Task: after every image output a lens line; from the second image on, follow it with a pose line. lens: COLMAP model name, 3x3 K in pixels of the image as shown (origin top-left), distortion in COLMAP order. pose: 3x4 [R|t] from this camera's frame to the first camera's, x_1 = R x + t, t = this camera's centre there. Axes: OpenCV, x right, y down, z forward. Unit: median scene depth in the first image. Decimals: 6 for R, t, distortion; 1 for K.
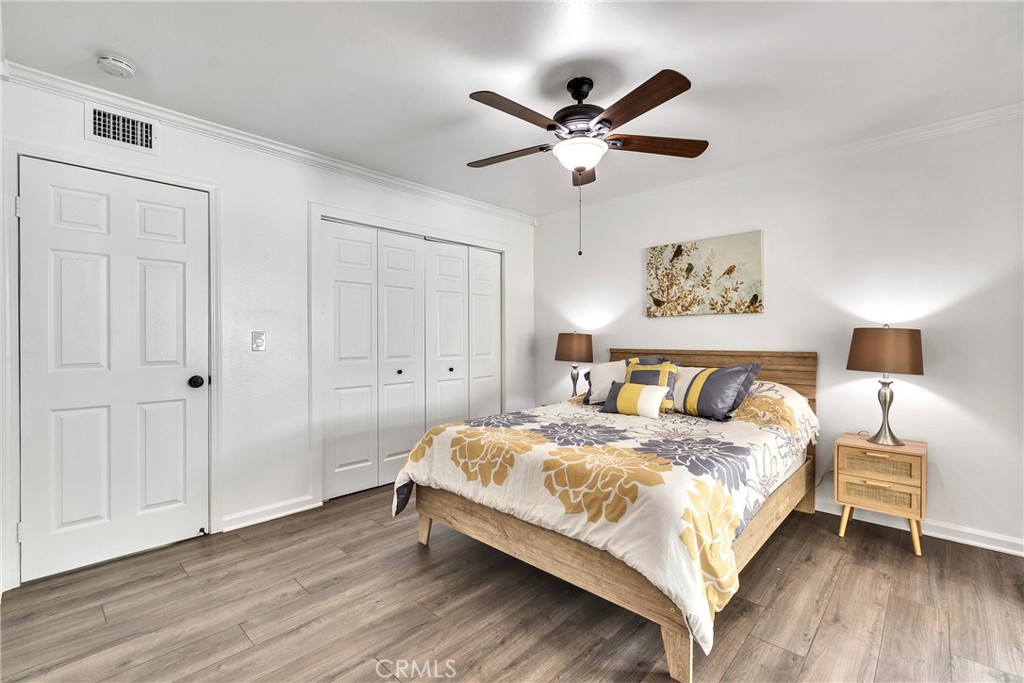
lens RADIAL K [[446.7, 0, 517.7], [0, 446.7, 339.5], [0, 0, 1]] dist [0.000831, -0.000653]
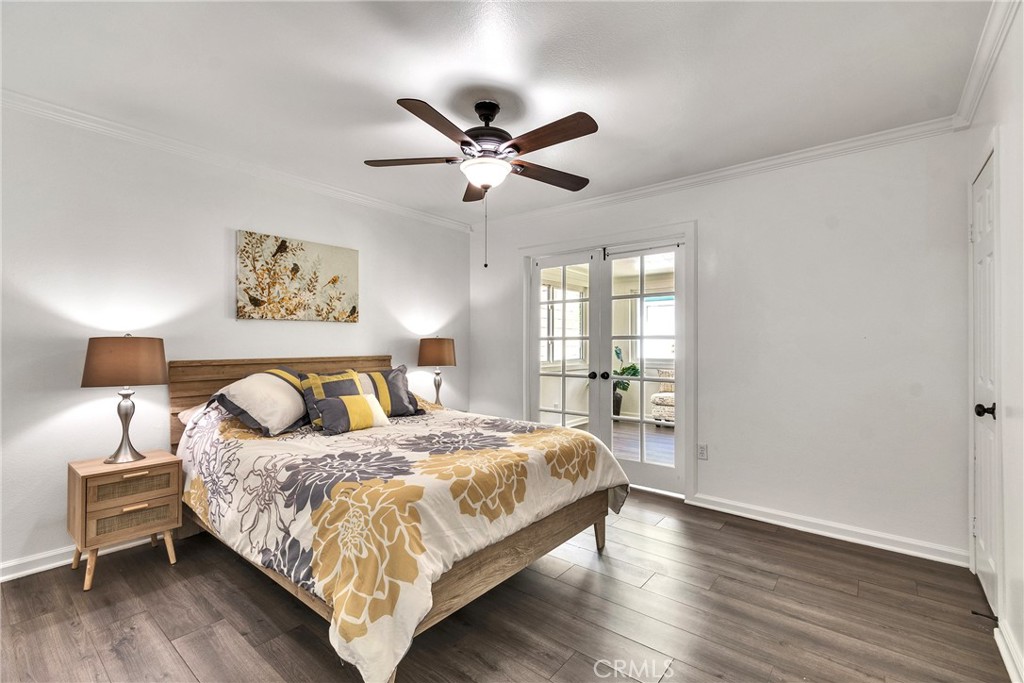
lens RADIAL K [[446.7, 0, 512.2], [0, 446.7, 341.4], [0, 0, 1]] dist [0.000831, -0.000653]
pose [[-0.059219, 0.005877, 0.998228, -0.551741], [0.004284, 0.999975, -0.005633, -0.003561], [-0.998236, 0.003943, -0.059243, 0.605415]]
